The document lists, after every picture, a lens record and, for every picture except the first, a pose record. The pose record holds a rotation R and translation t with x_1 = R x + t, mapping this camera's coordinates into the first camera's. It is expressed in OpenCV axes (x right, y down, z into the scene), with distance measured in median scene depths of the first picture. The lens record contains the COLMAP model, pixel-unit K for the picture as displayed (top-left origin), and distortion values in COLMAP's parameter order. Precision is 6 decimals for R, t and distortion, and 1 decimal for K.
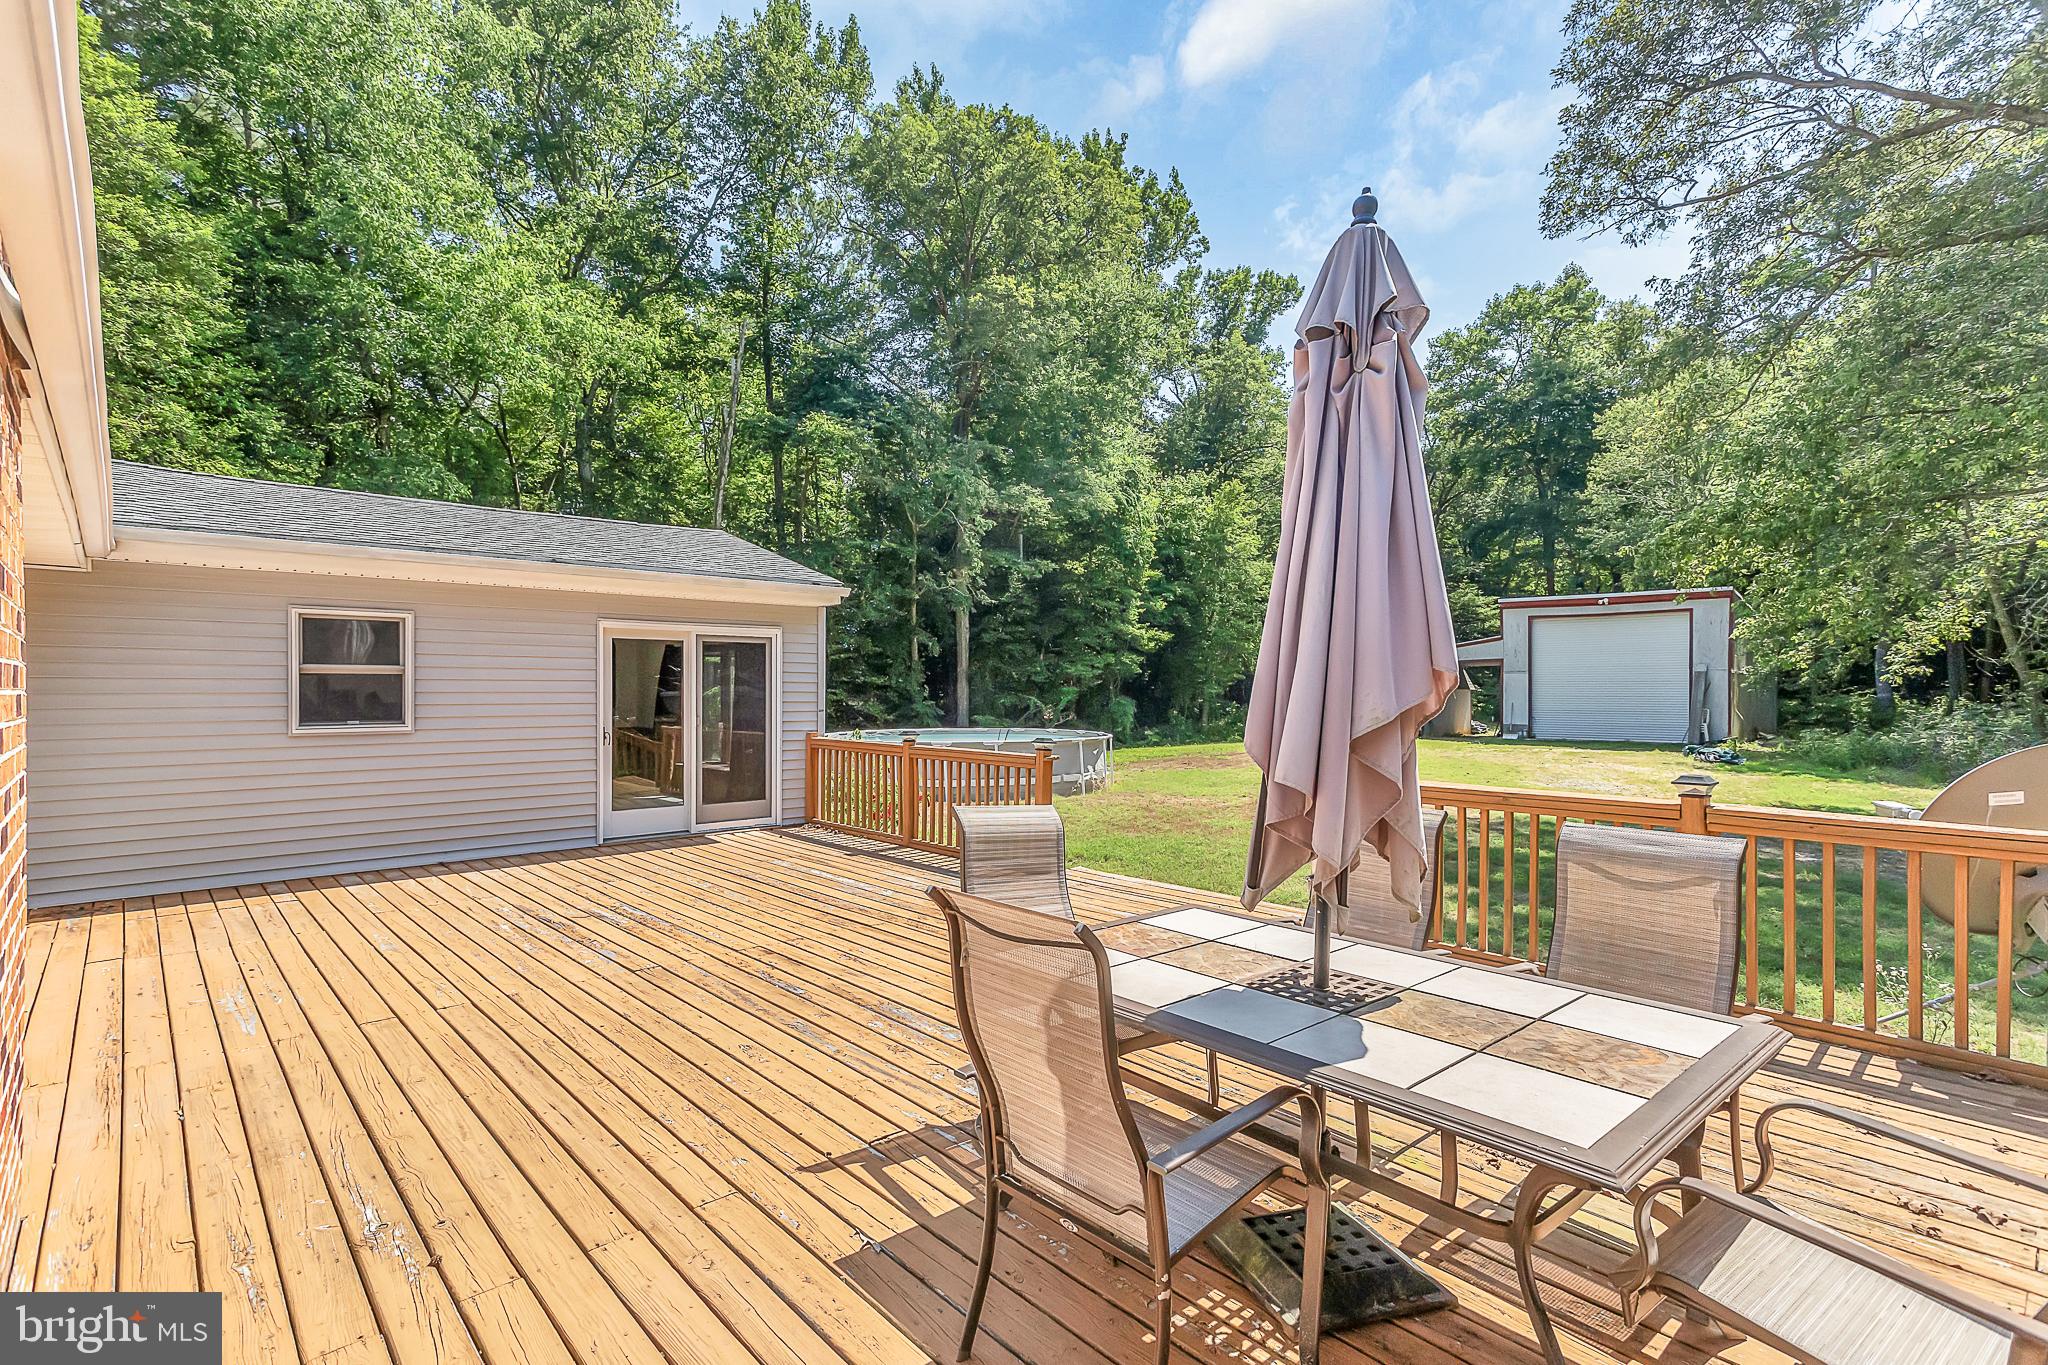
lens RADIAL K [[973.9, 0, 983.3], [0, 973.9, 689.0], [0, 0, 1]] dist [0.034414, 0.000915]
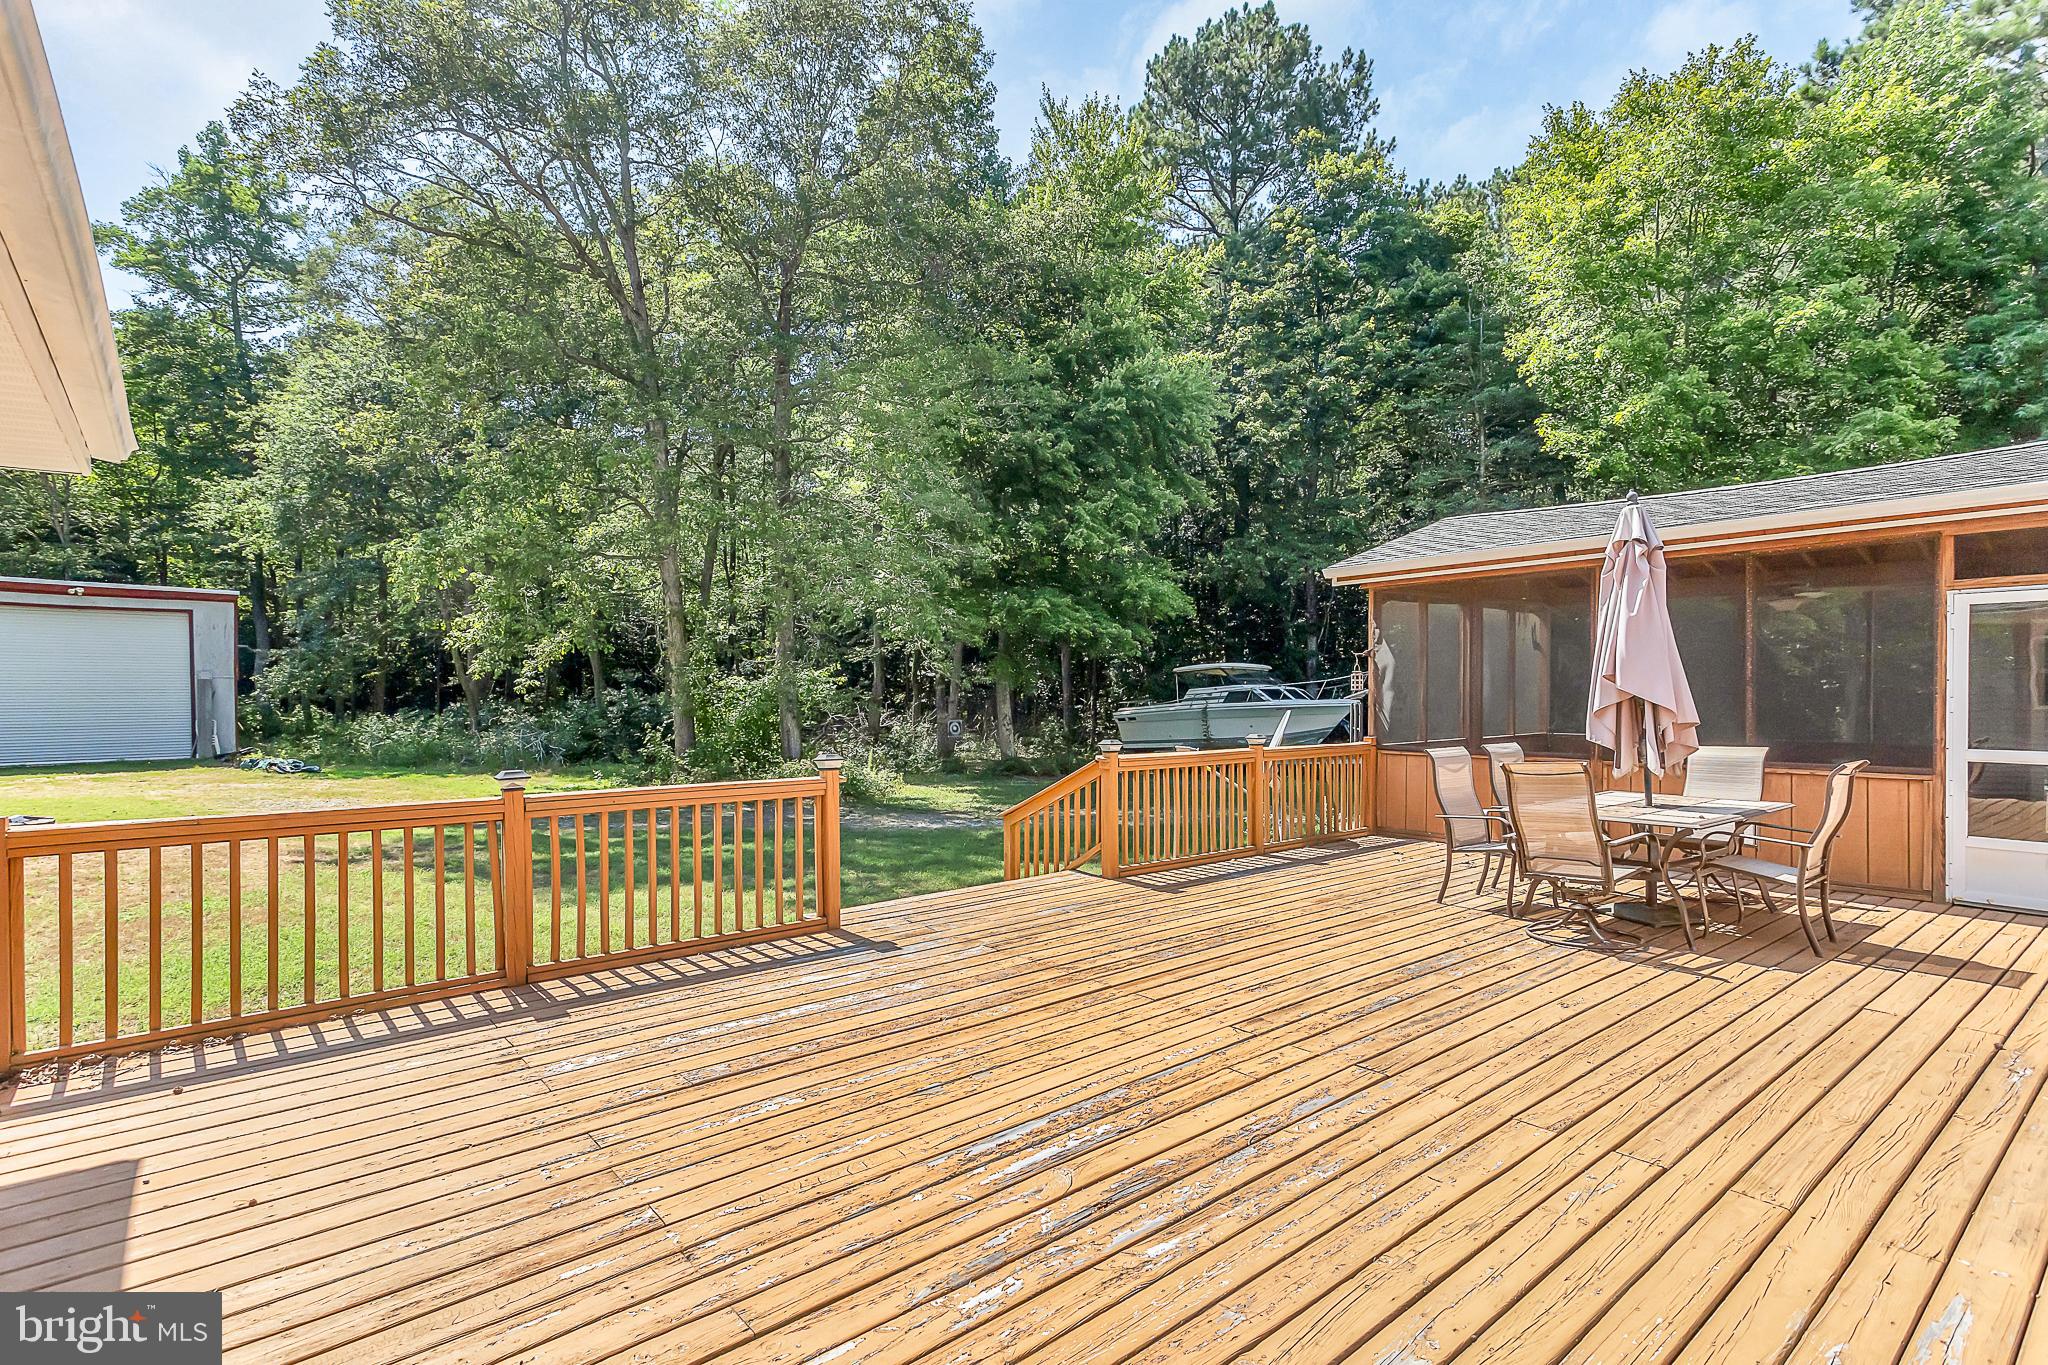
lens RADIAL K [[973.9, 0, 983.3], [0, 973.9, 689.0], [0, 0, 1]] dist [0.034414, 0.000915]
pose [[0.033164, 0.003886, 0.999442, -1.131443], [0.003872, 0.999984, -0.004017, -0.002976], [-0.999442, 0.004003, 0.033148, 1.303165]]
